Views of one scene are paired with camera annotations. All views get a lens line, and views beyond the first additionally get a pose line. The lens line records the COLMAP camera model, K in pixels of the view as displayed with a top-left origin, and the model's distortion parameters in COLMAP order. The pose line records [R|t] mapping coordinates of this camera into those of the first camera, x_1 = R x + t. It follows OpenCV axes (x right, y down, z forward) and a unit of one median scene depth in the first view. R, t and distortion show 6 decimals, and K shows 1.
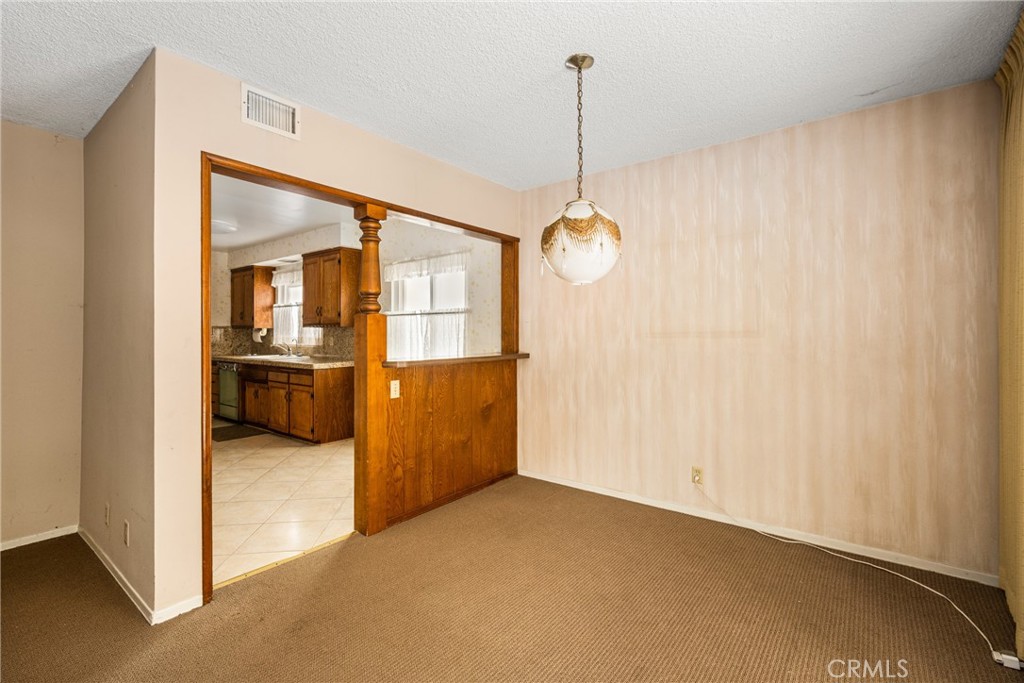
lens RADIAL K [[462.0, 0, 518.8], [0, 462.0, 335.1], [0, 0, 1]] dist [-0.004314, -0.000009]
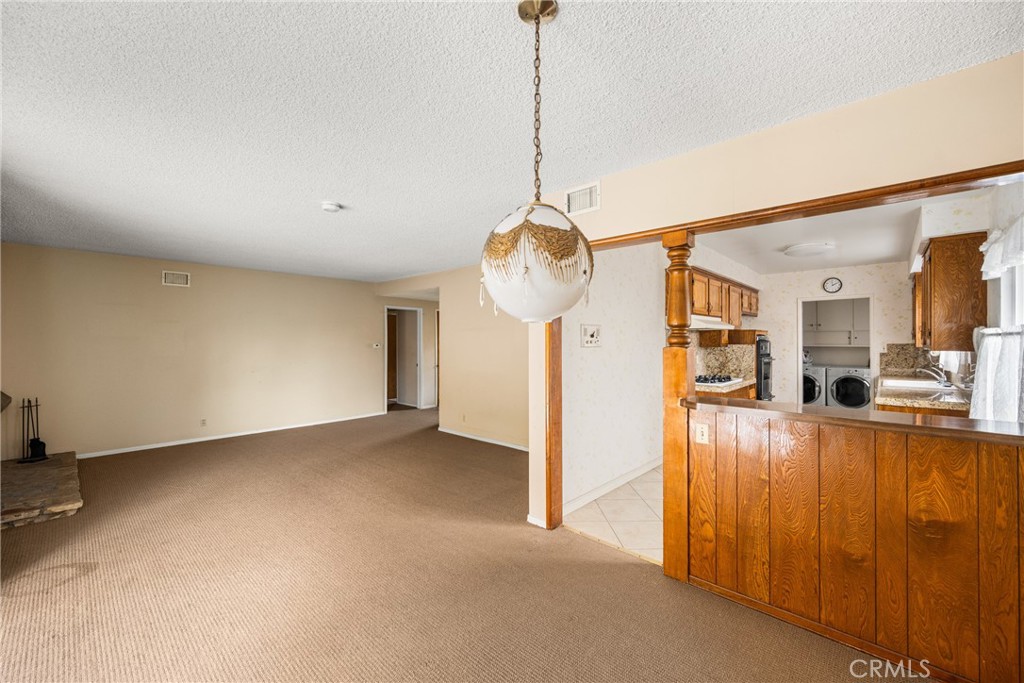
lens RADIAL K [[416.1, 0, 503.9], [0, 416.1, 341.8], [0, 0, 1]] dist [-0.003039, 0.000284]
pose [[-0.122986, 0.005812, -0.992391, 0.316771], [-0.000712, 0.999982, 0.005945, -0.034430], [0.992408, 0.001438, -0.122980, 0.413493]]
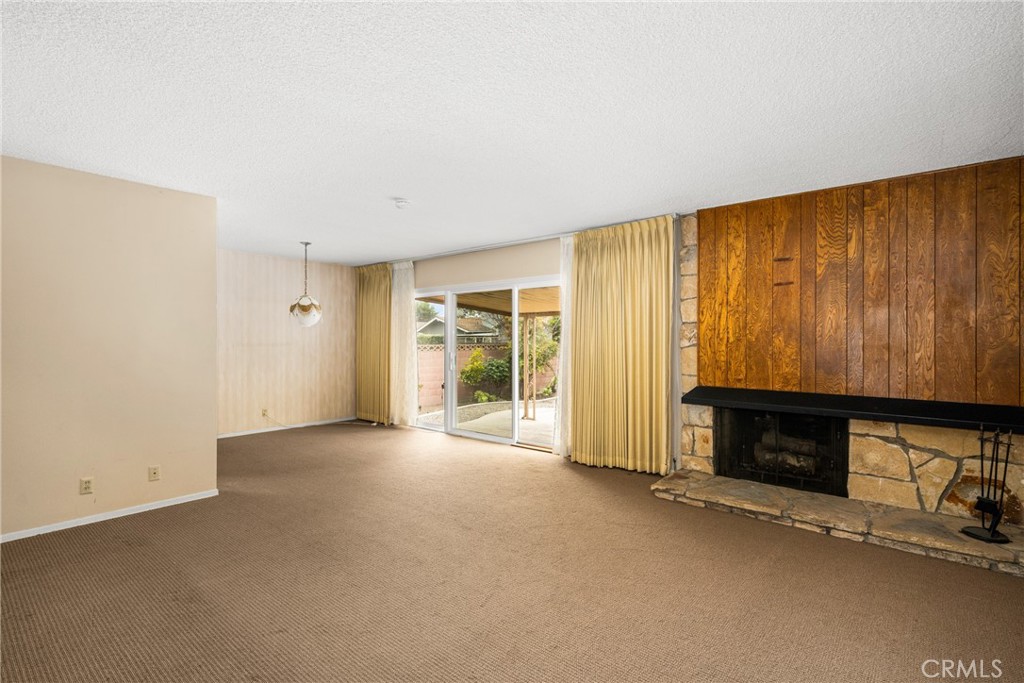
lens RADIAL K [[495.0, 0, 510.4], [0, 495.0, 338.2], [0, 0, 1]] dist [0.000854, 0.001024]
pose [[0.073873, 0.008336, 0.997233, -1.105747], [-0.000700, 0.999965, -0.008307, -0.008671], [-0.997267, -0.000084, 0.073876, -0.174540]]
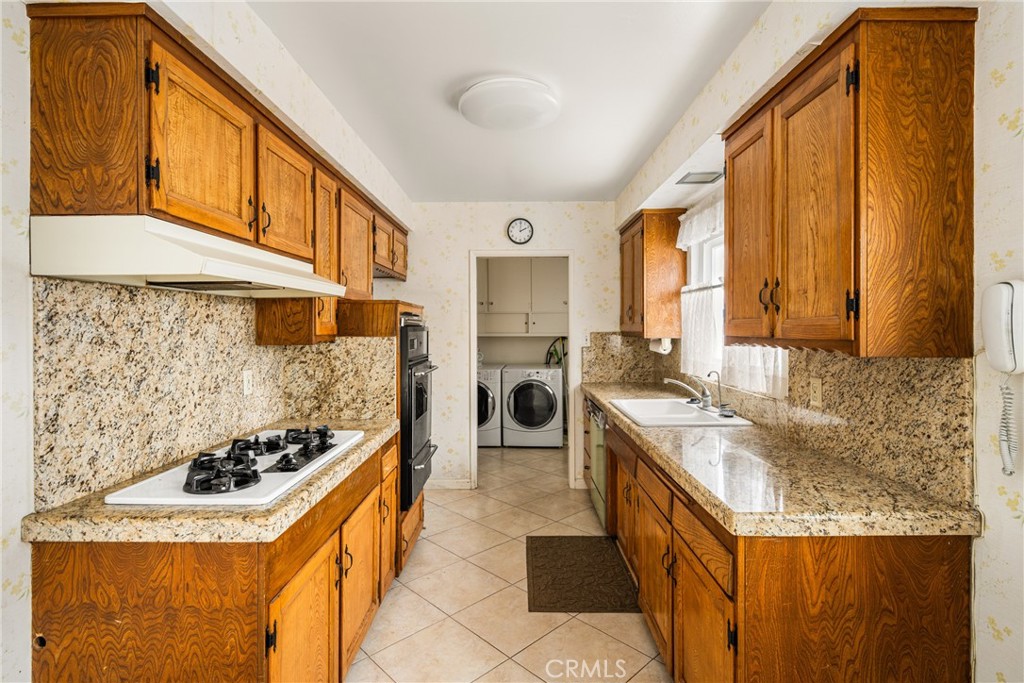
lens RADIAL K [[488.4, 0, 523.1], [0, 488.4, 326.3], [0, 0, 1]] dist [-0.001609, 0.000969]
pose [[0.602591, 0.000432, -0.798050, -0.282955], [-0.001607, 0.999998, -0.000672, -0.032210], [0.798049, 0.001687, 0.602591, 0.695427]]
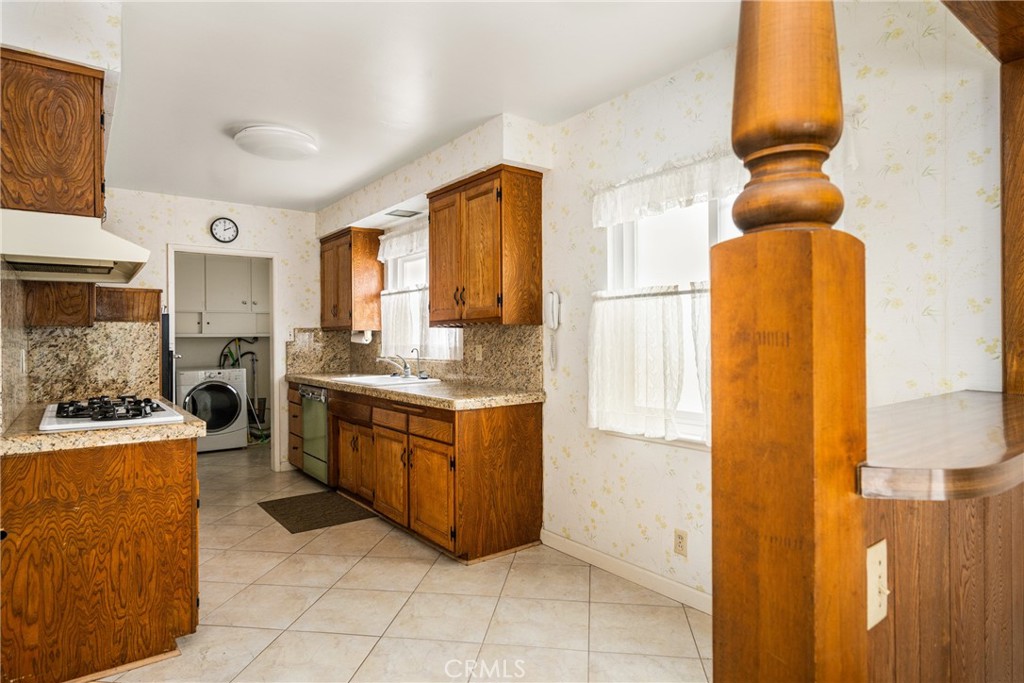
lens RADIAL K [[568.8, 0, 510.9], [0, 568.8, 342.3], [0, 0, 1]] dist [-0.003958, -0.001082]
pose [[0.964798, -0.004674, -0.262949, -0.208336], [0.005494, 0.999982, 0.002385, -0.000230], [0.262933, -0.003746, 0.964807, 0.394484]]
